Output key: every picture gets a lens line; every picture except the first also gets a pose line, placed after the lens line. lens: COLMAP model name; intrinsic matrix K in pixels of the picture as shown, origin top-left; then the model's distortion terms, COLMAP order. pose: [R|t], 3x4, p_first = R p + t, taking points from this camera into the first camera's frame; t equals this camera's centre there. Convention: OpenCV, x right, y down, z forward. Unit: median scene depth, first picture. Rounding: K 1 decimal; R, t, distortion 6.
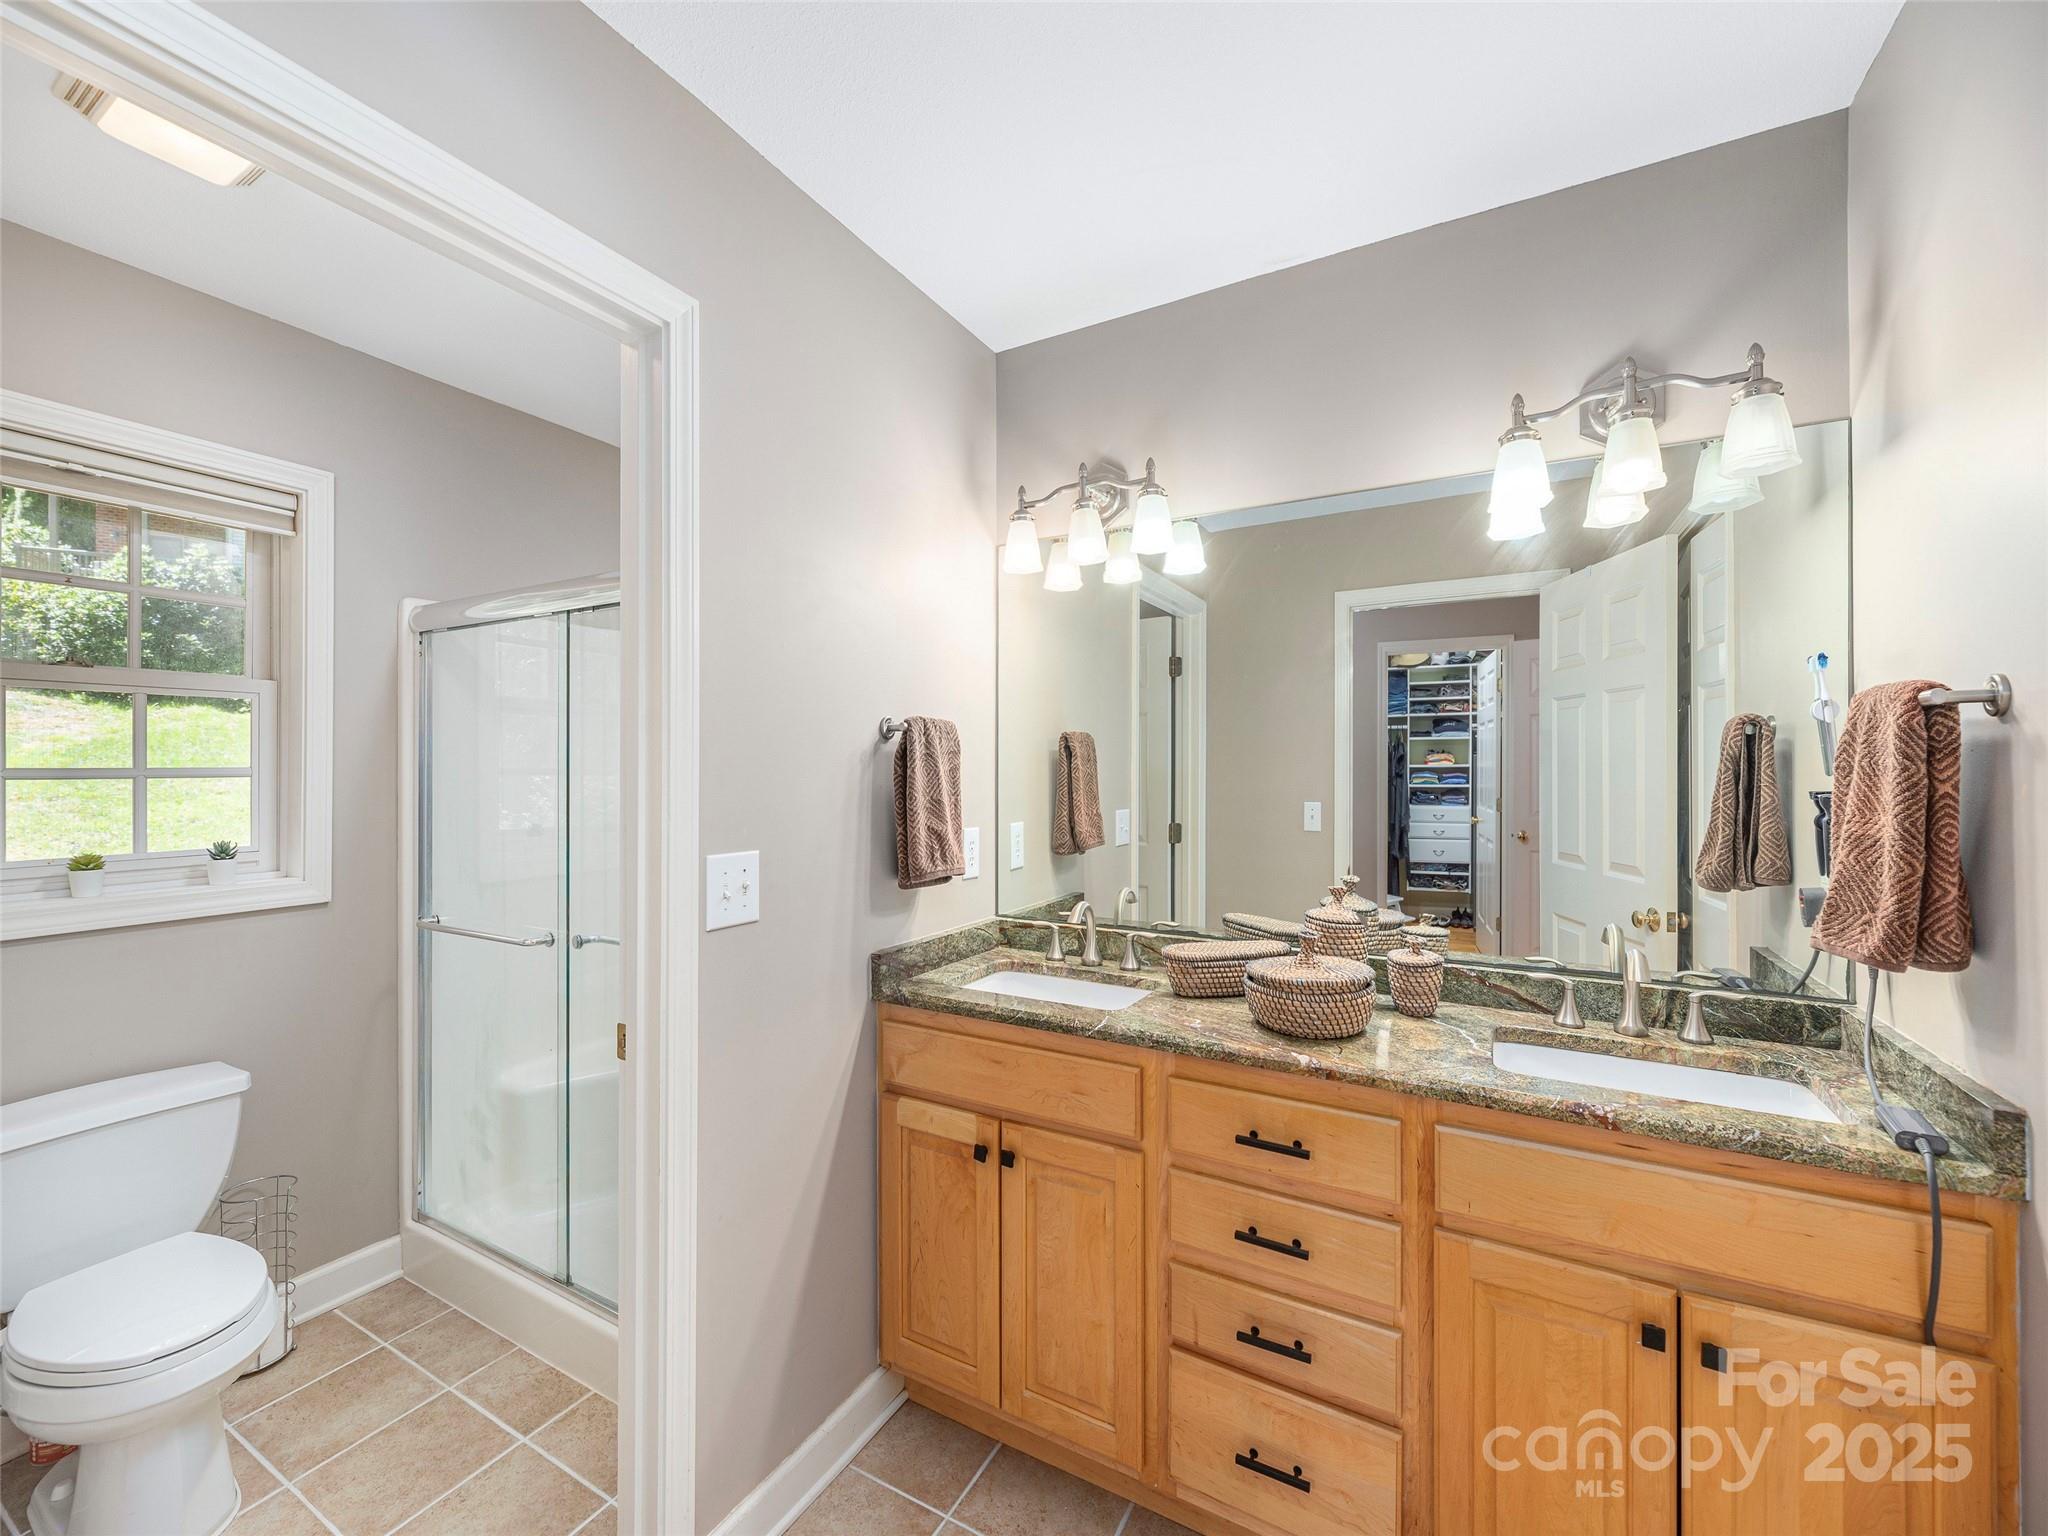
lens RADIAL K [[823.1, 0, 1008.6], [0, 823.1, 766.2], [0, 0, 1]] dist [-0.002073, -0.000397]
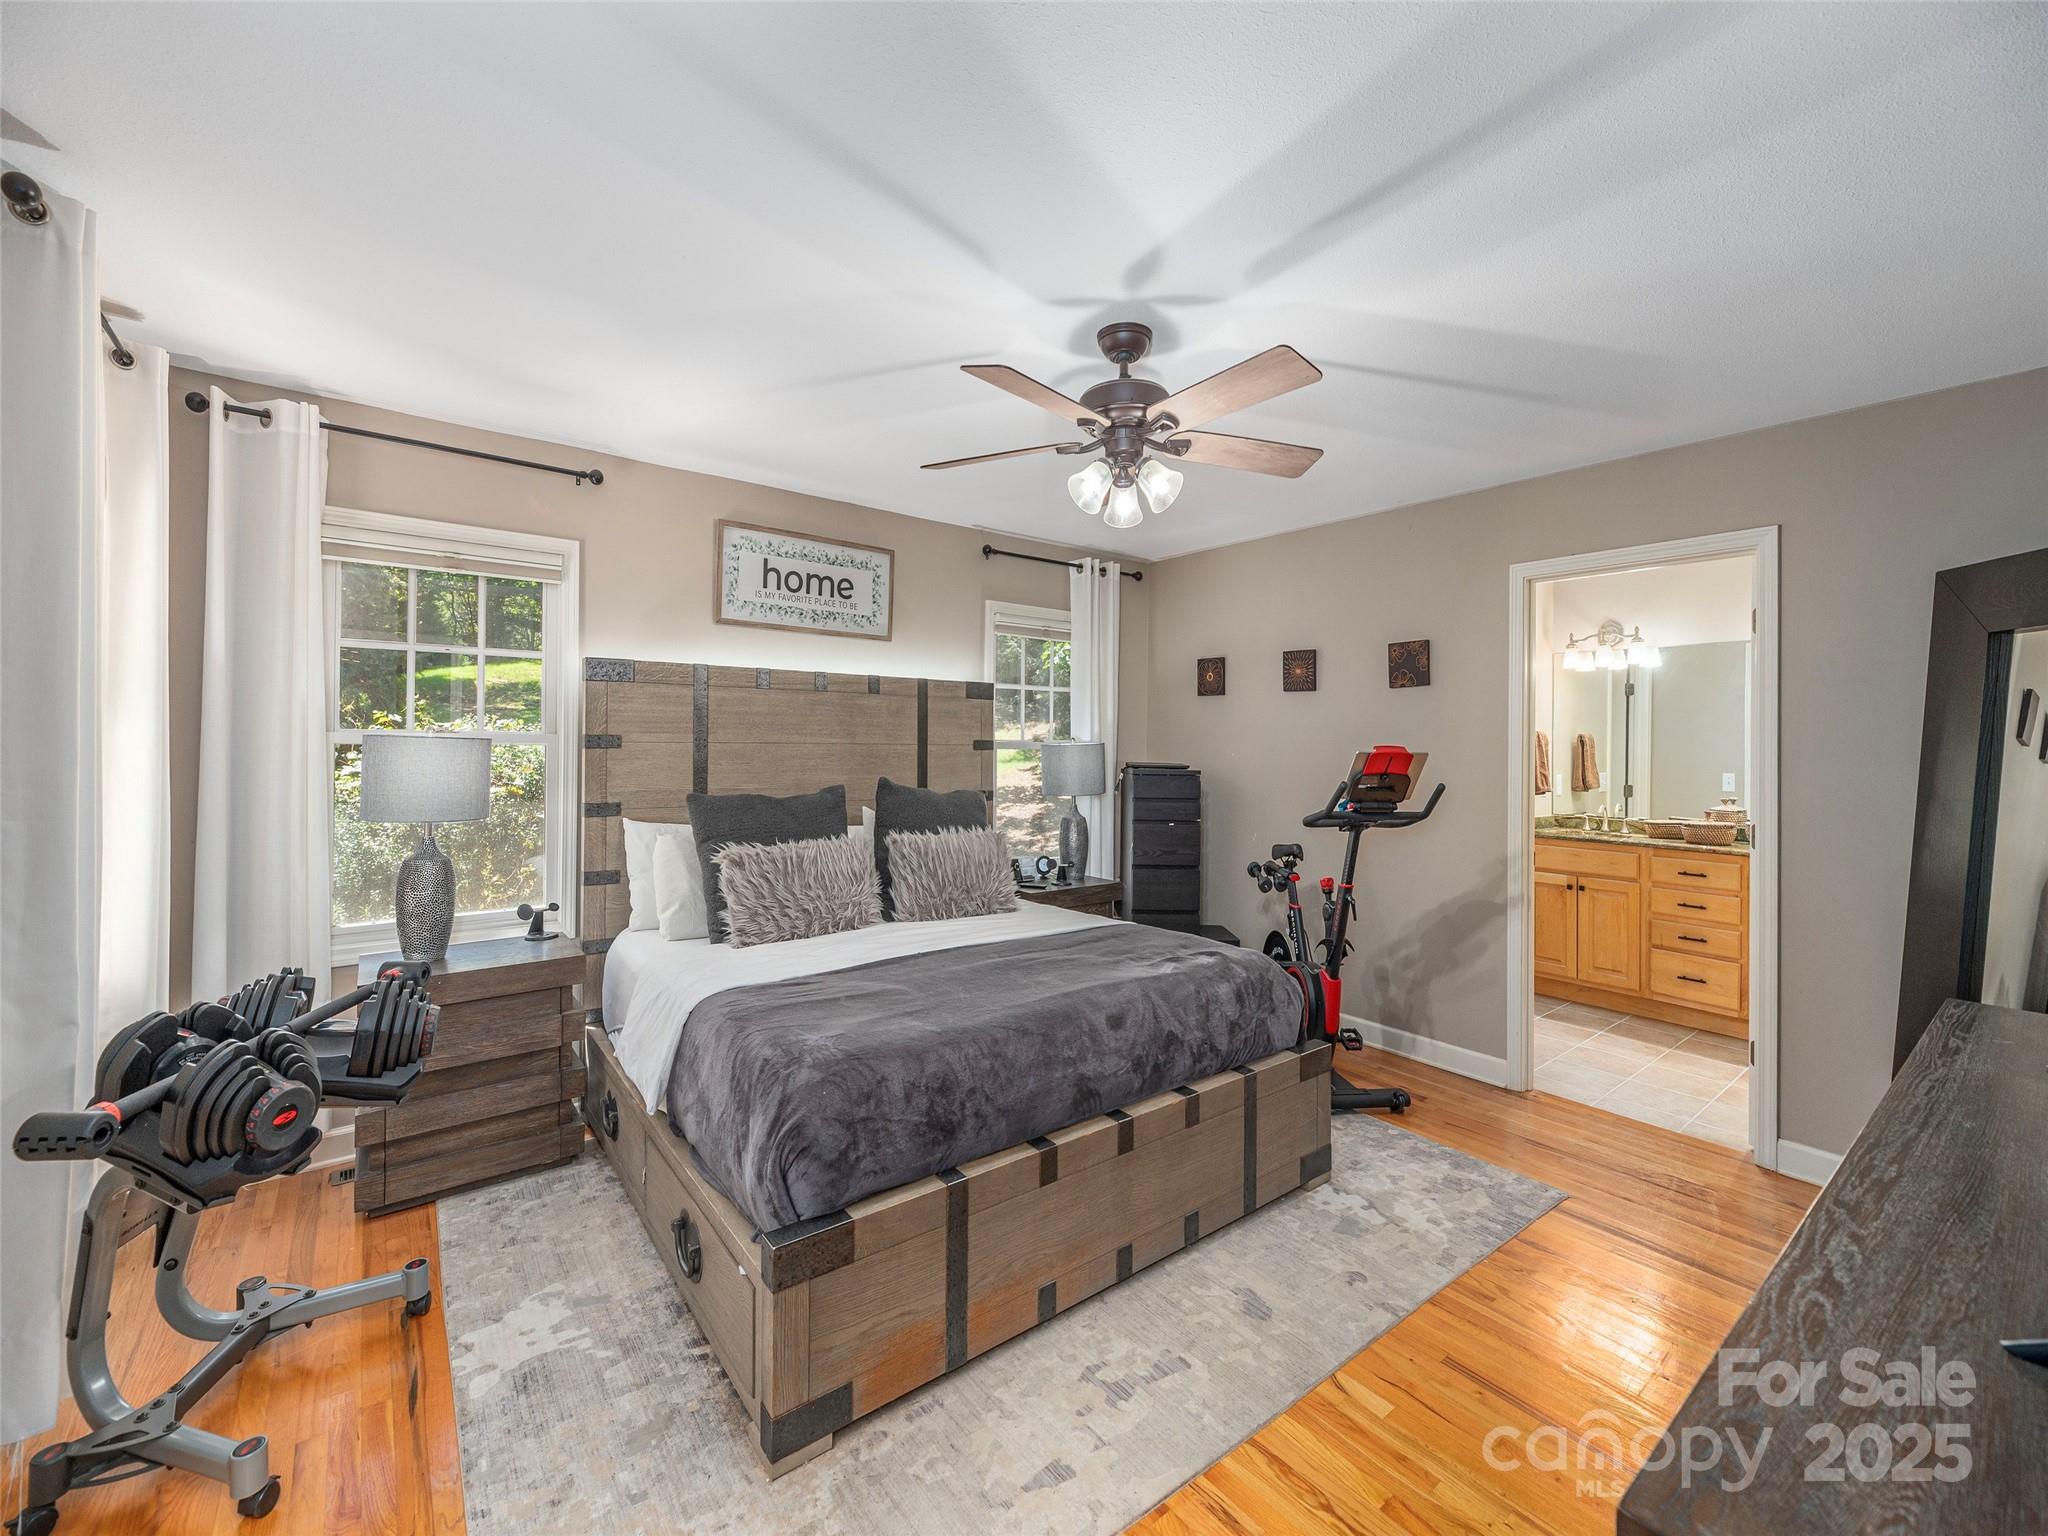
lens RADIAL K [[849.7, 0, 1032.0], [0, 849.7, 753.7], [0, 0, 1]] dist [-0.002034, -0.000258]
pose [[0.936057, 0.005674, -0.351802, -0.737586], [-0.002042, 0.999941, 0.010696, -0.017891], [0.351842, -0.009294, 0.936013, -2.378462]]
